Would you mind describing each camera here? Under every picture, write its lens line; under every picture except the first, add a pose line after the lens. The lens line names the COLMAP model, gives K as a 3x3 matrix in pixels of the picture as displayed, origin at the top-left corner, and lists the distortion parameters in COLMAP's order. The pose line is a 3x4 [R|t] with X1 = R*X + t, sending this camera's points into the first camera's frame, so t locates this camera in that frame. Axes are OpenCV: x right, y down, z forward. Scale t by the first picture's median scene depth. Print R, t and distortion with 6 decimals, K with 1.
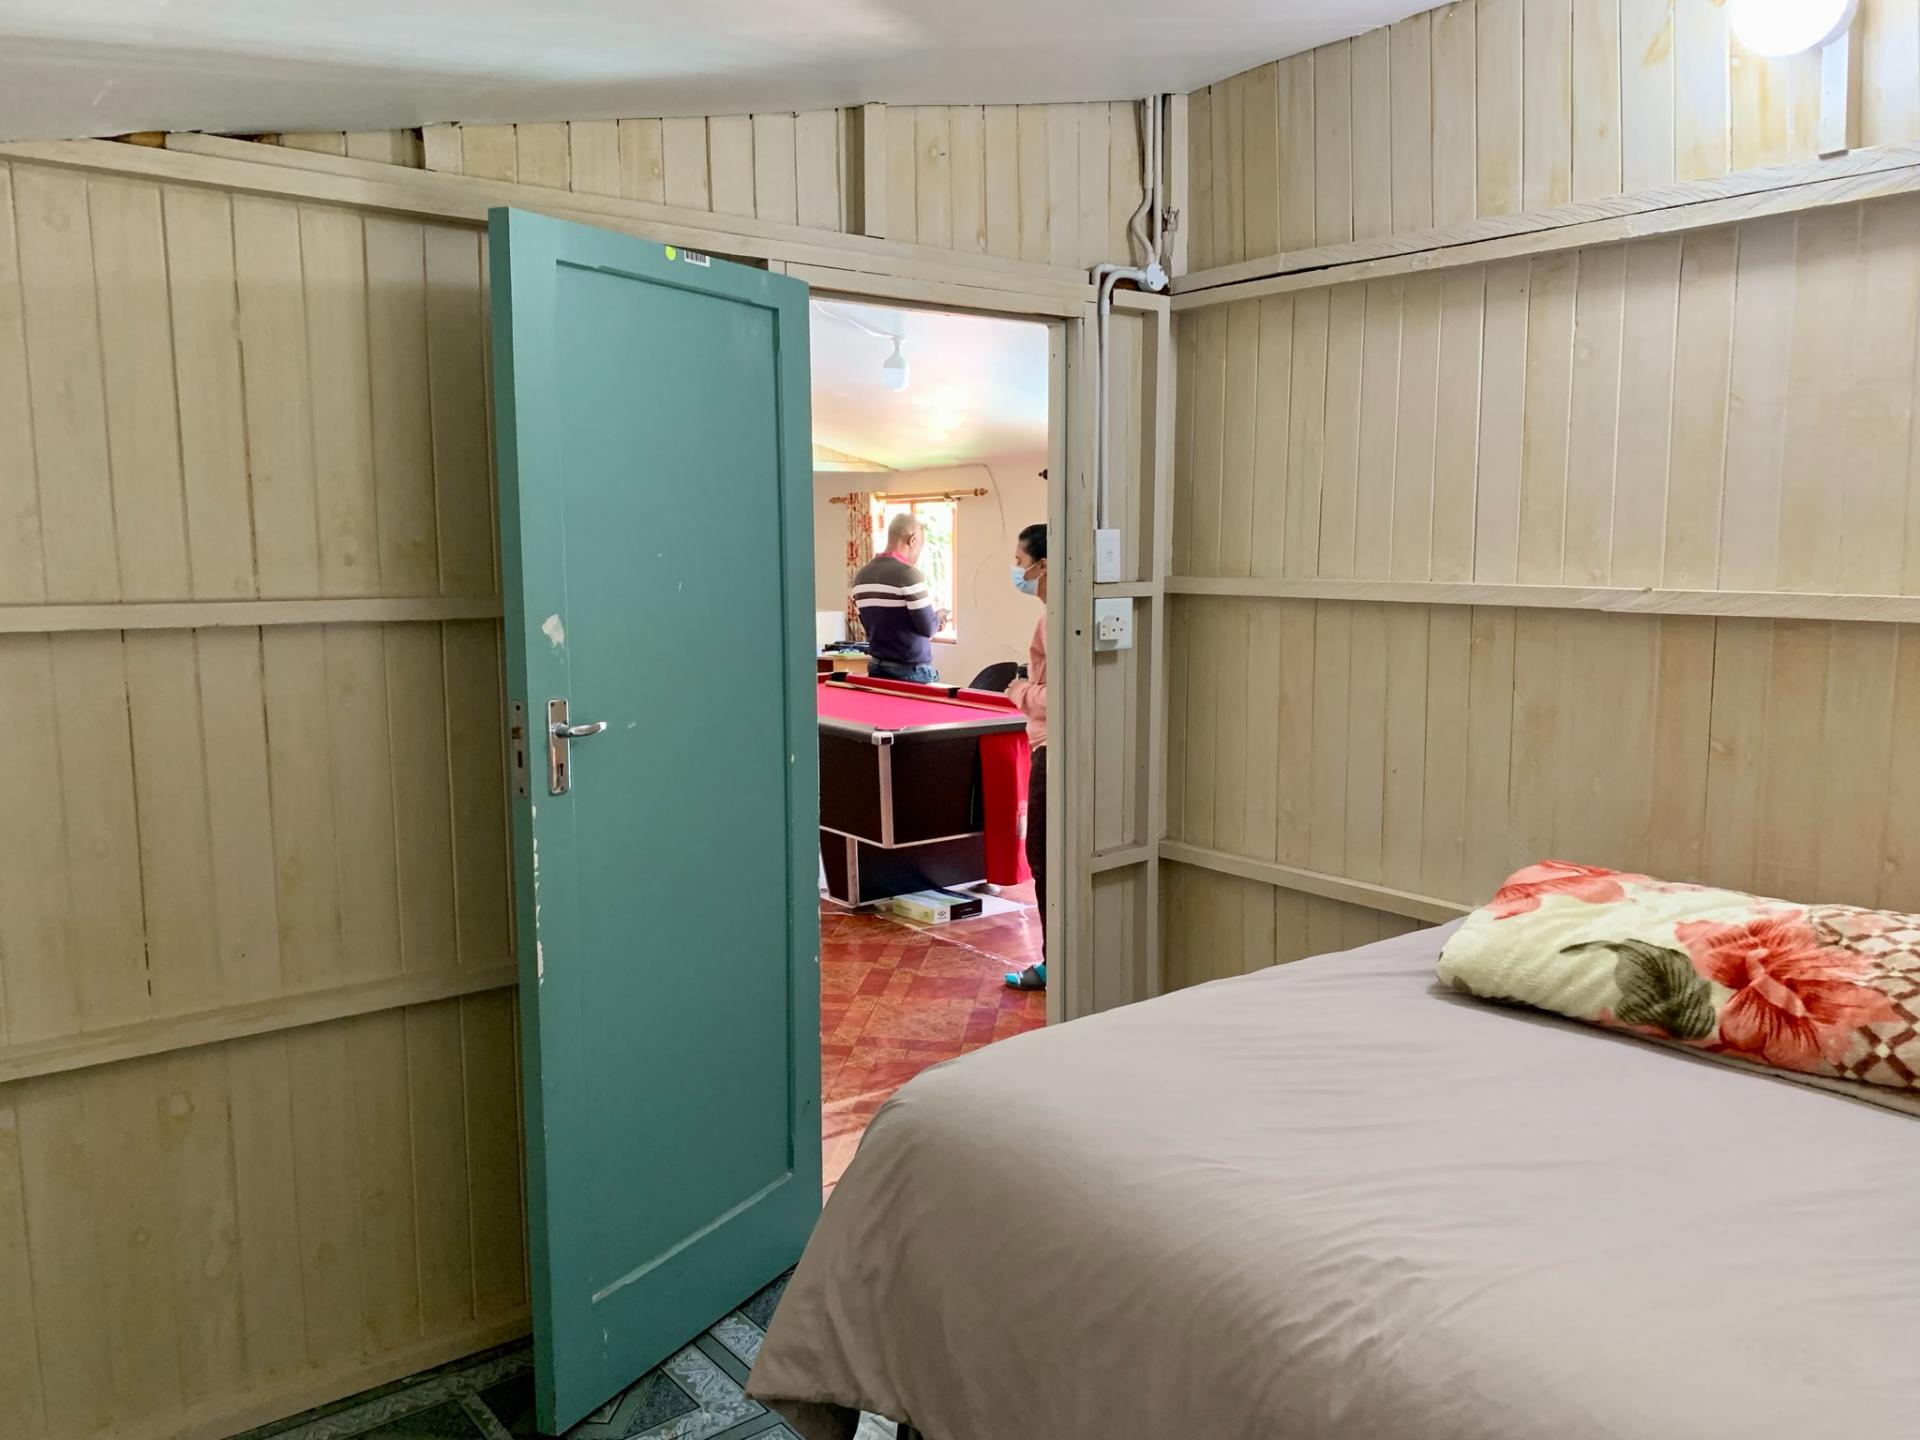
lens RADIAL K [[1488.7, 0, 954.6], [0, 1488.7, 715.1], [0, 0, 1]] dist [0.052075, -0.054476]
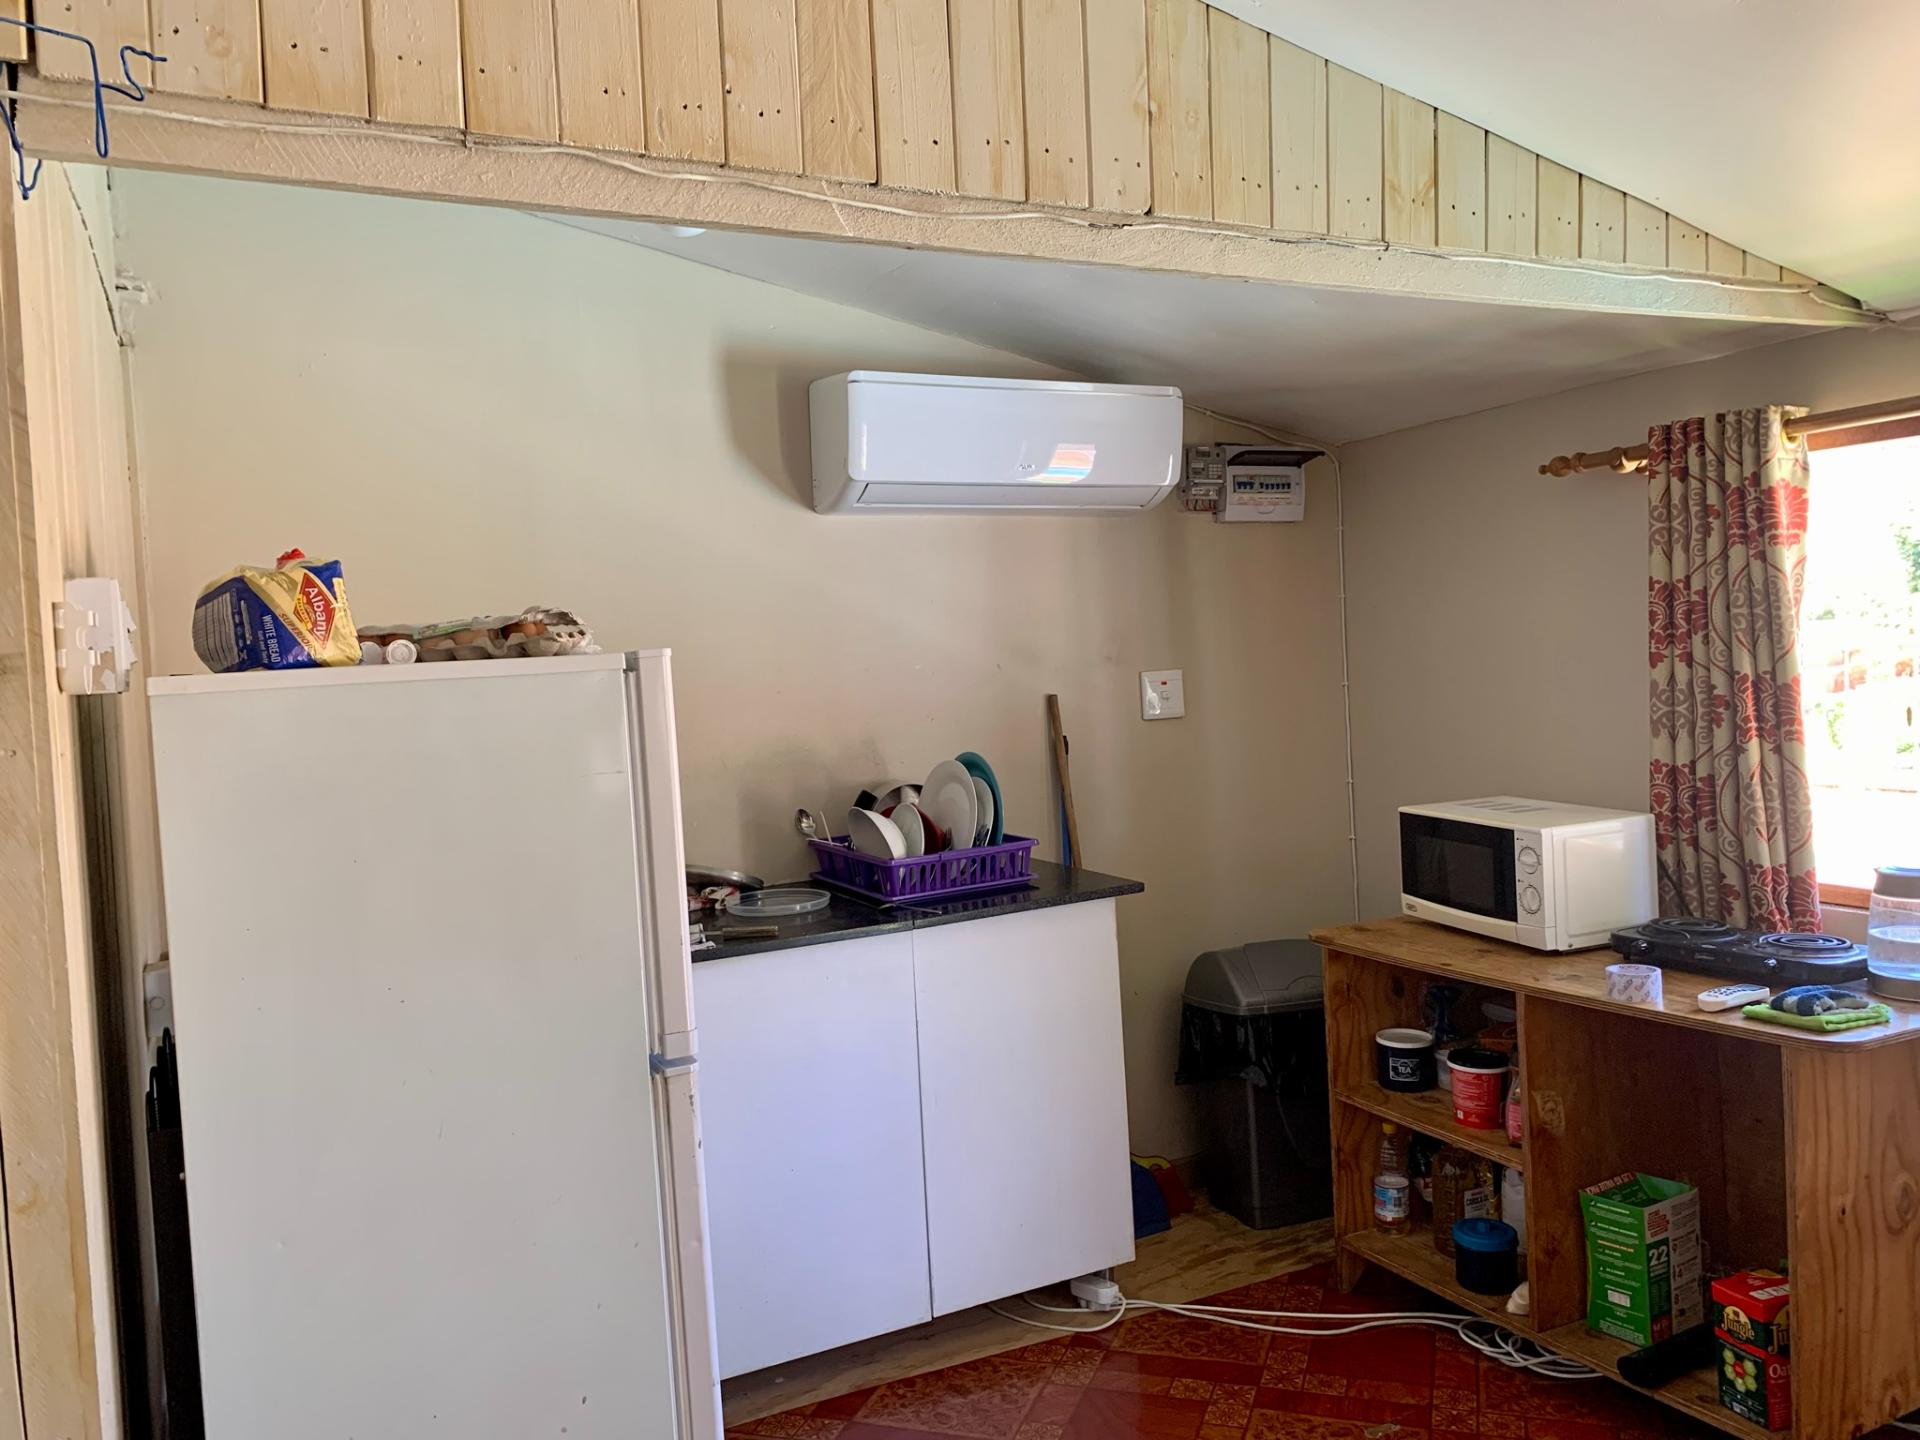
lens RADIAL K [[1488.7, 0, 951.9], [0, 1488.7, 711.7], [0, 0, 1]] dist [0.052075, -0.054476]
pose [[0.983051, -0.034106, -0.180135, -0.315459], [0.021547, 0.997228, -0.071220, -0.142449], [0.182064, 0.066132, 0.981060, 1.344008]]
